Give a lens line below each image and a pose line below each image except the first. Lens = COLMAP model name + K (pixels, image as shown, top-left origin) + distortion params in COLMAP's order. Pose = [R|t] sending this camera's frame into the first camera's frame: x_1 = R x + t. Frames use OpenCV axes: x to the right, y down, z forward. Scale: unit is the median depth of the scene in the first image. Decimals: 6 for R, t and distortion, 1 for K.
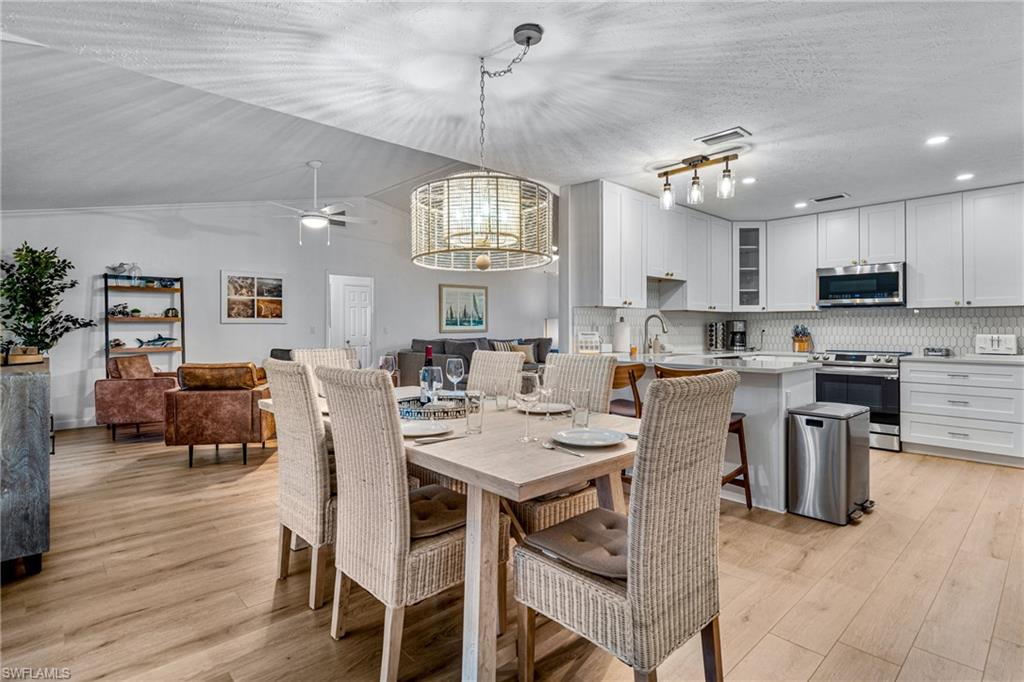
lens RADIAL K [[498.5, 0, 526.5], [0, 498.5, 324.4], [0, 0, 1]] dist [0.012554, 0.000892]
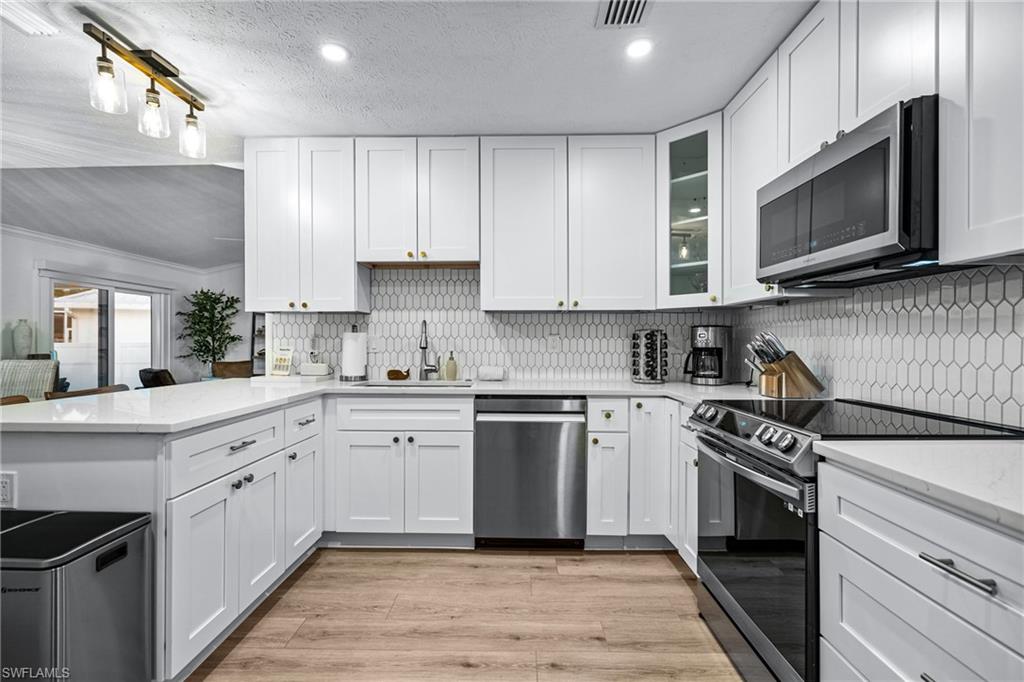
lens RADIAL K [[465.9, 0, 508.7], [0, 465.9, 342.0], [0, 0, 1]] dist [0.002889, -0.000875]
pose [[0.712793, -0.000363, -0.701374, 0.758232], [0.005923, 0.999967, 0.005502, 0.005895], [0.701349, -0.008076, 0.712772, 0.651209]]
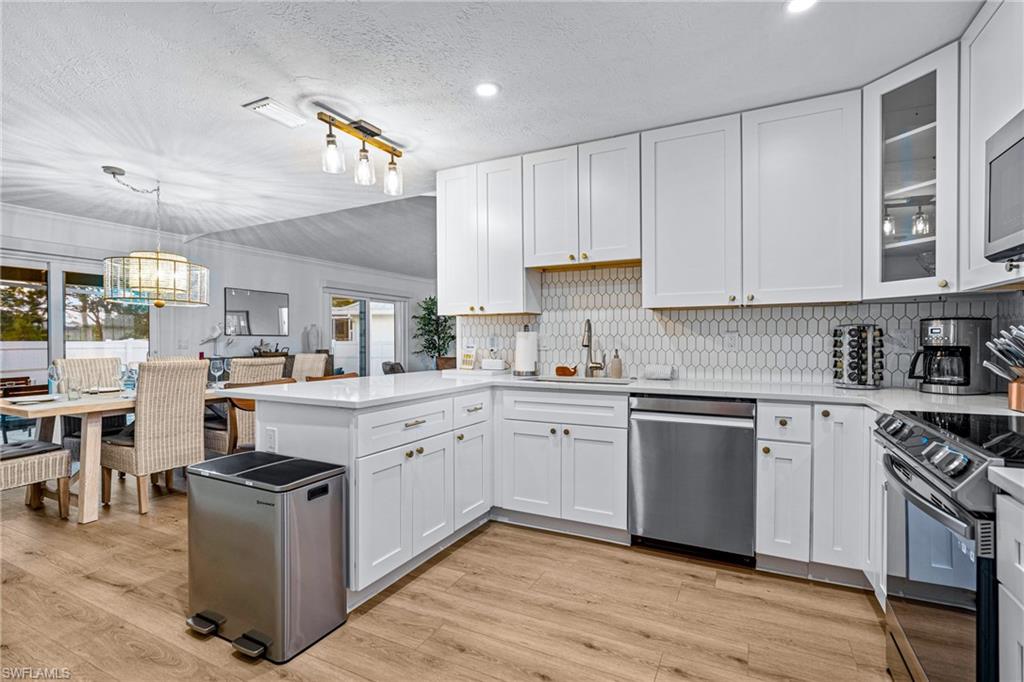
lens RADIAL K [[465.9, 0, 508.8], [0, 465.9, 342.8], [0, 0, 1]] dist [0.002889, -0.000875]
pose [[0.356939, 0.003896, -0.934119, 0.802183], [0.010955, 0.999905, 0.008357, 0.005723], [0.934063, -0.013216, 0.356863, 0.680924]]
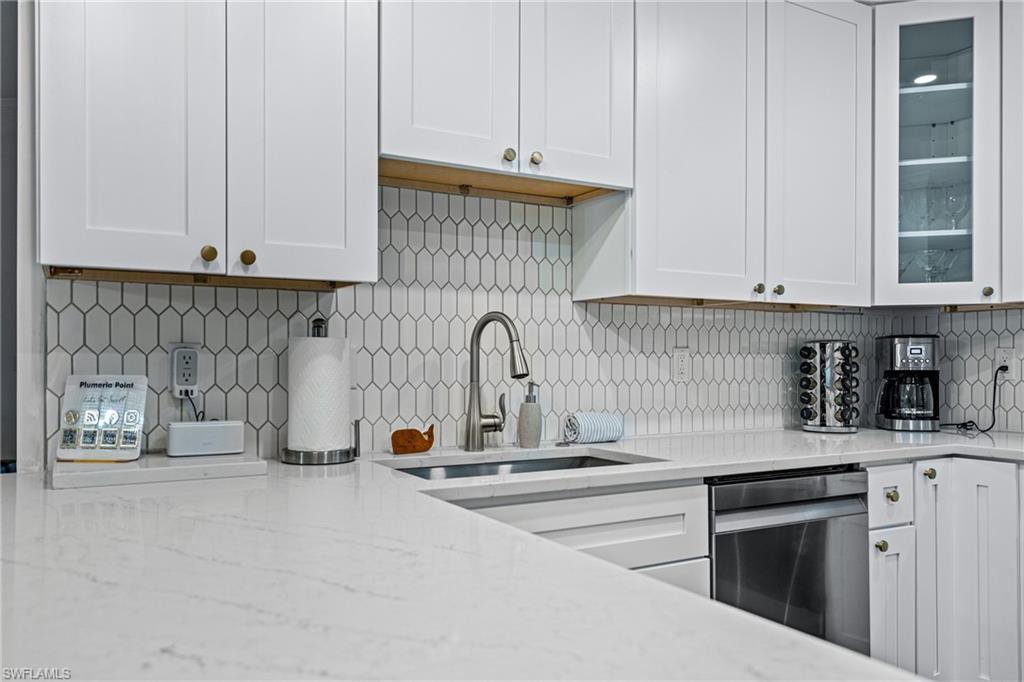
lens RADIAL K [[766.8, 0, 505.3], [0, 766.8, 362.8], [0, 0, 1]] dist [0.003592, -0.009778]
pose [[0.968318, 0.000503, -0.249720, 0.370737], [0.002405, 0.999933, 0.011342, 0.004041], [0.249708, -0.011583, 0.968252, 0.588439]]
